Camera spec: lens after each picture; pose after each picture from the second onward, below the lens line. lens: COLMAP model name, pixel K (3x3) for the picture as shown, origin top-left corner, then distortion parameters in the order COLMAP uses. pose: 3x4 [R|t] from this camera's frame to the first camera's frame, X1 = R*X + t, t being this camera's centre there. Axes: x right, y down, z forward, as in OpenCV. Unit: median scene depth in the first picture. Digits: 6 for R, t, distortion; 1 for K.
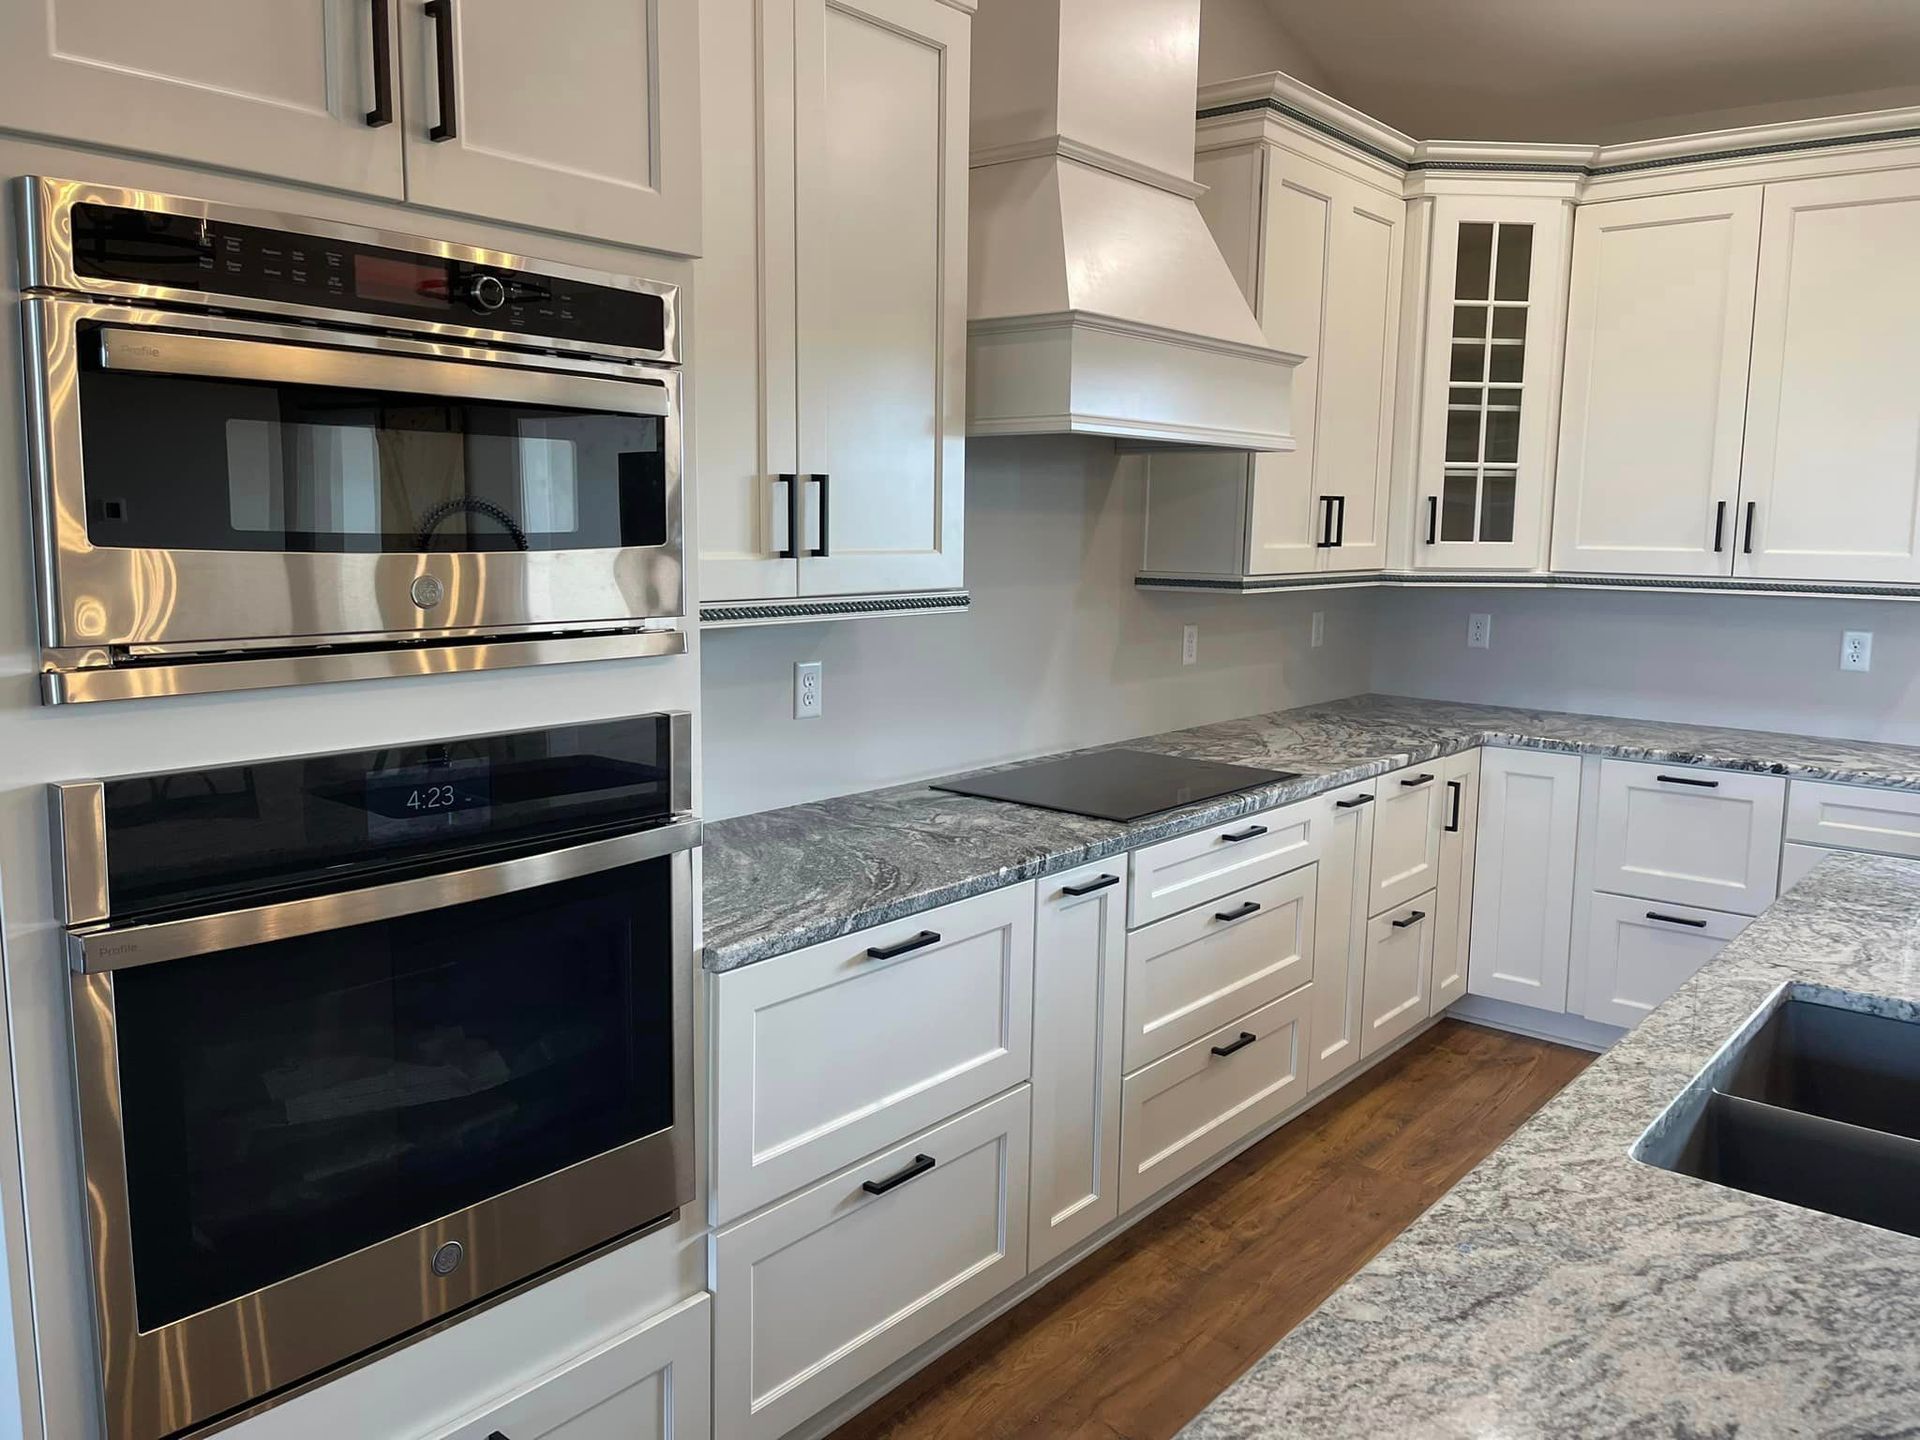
lens RADIAL K [[1458.2, 0, 956.1], [0, 1458.2, 729.4], [0, 0, 1]] dist [0.026353, -0.021831]
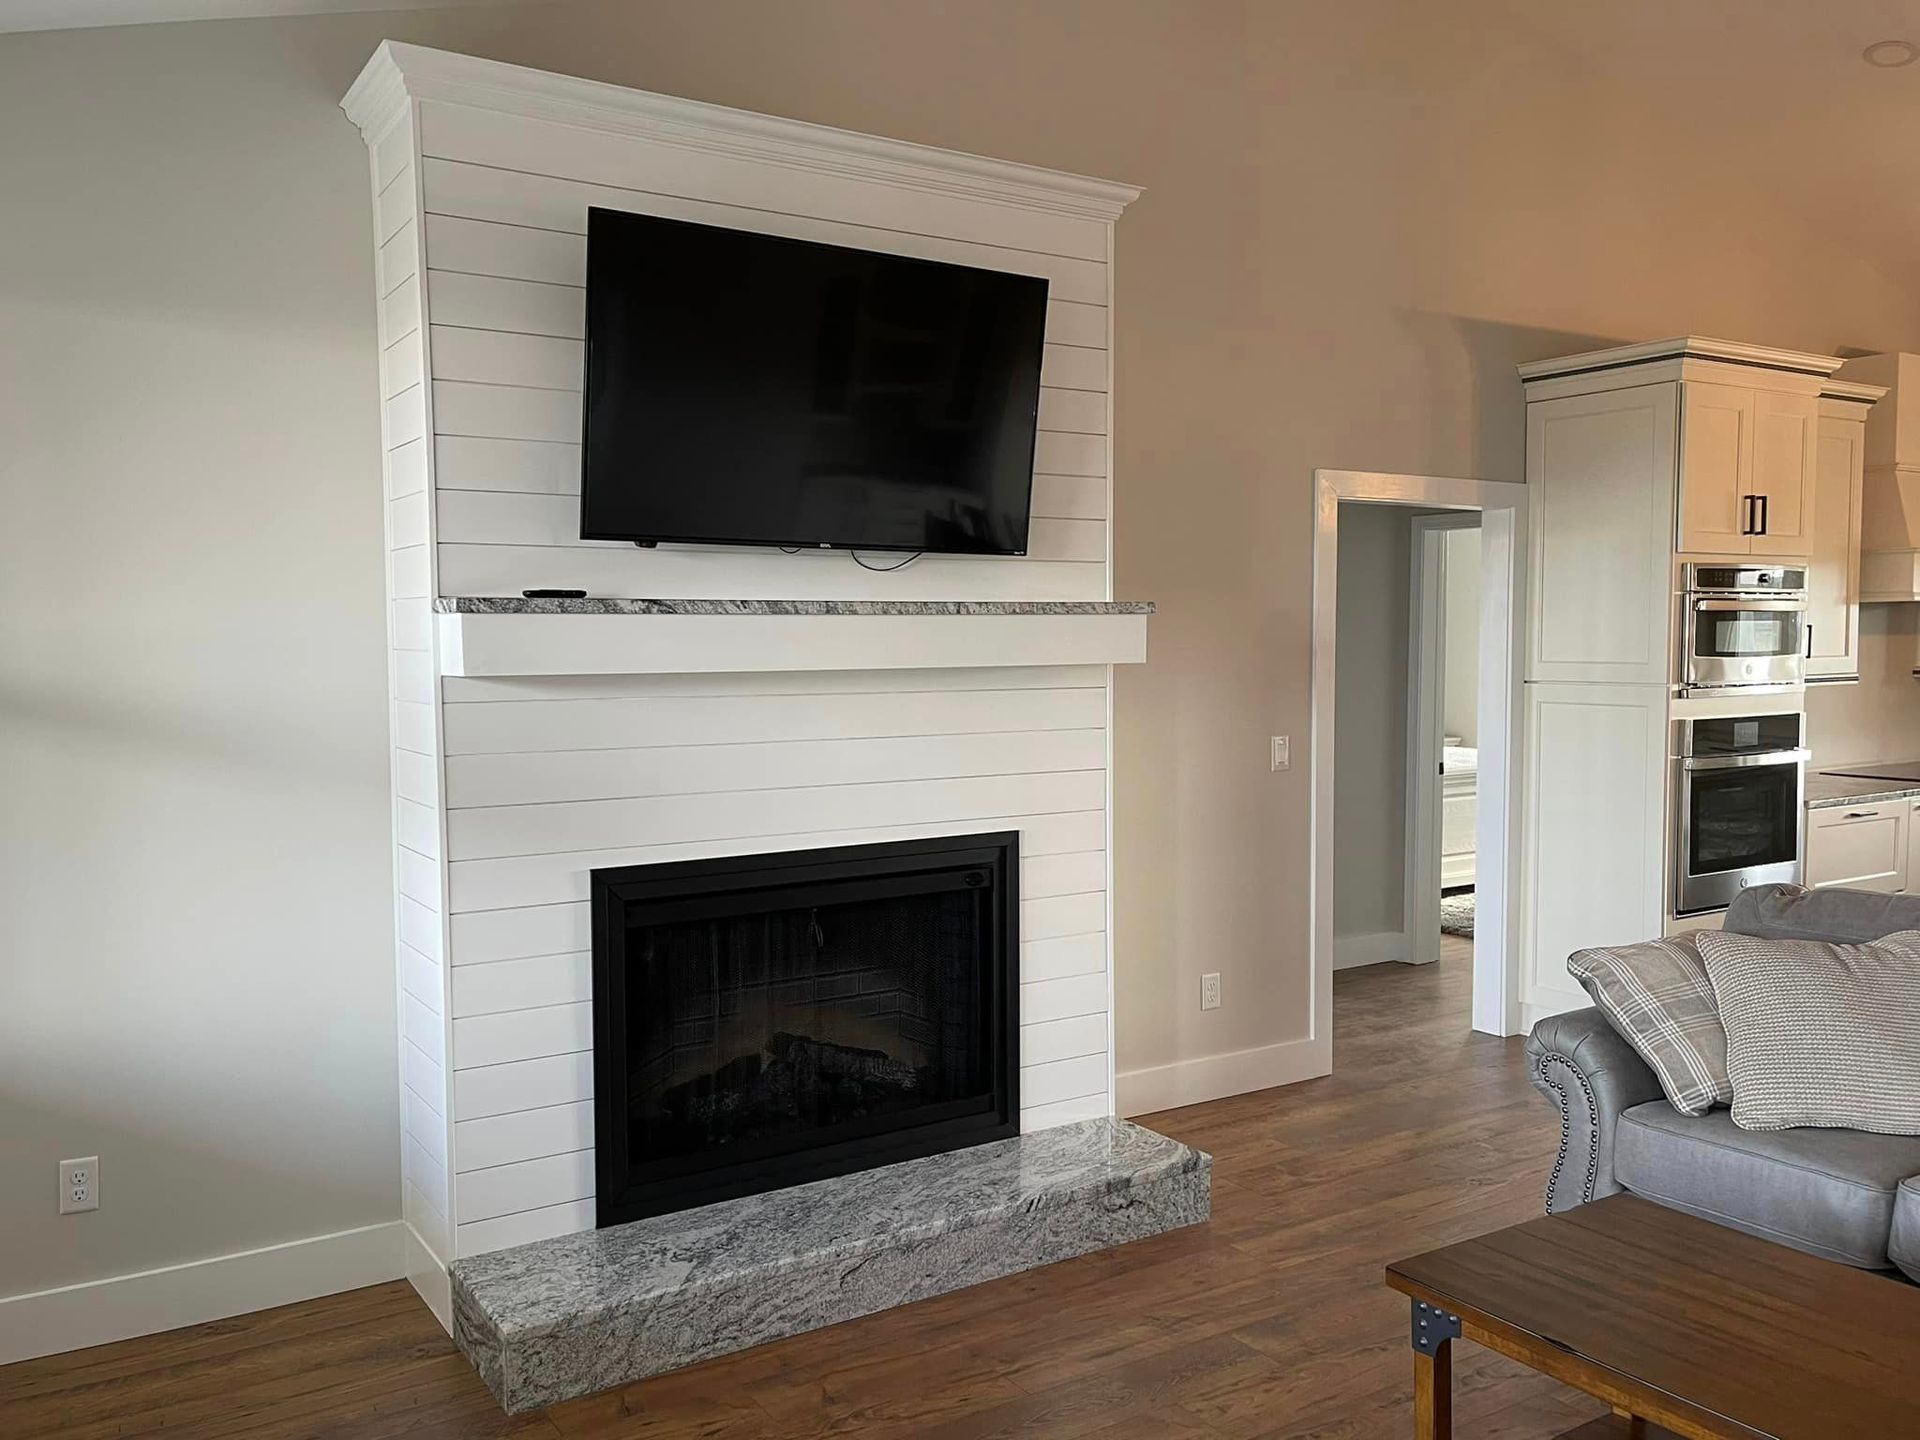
lens RADIAL K [[1553.0, 0, 969.7], [0, 1553.0, 723.1], [0, 0, 1]] dist [0.033488, -0.041677]
pose [[0.952149, 0.003949, -0.305607, -0.691340], [-0.028940, 0.996589, -0.077285, 0.250550], [0.304260, 0.082431, 0.949016, -2.052587]]
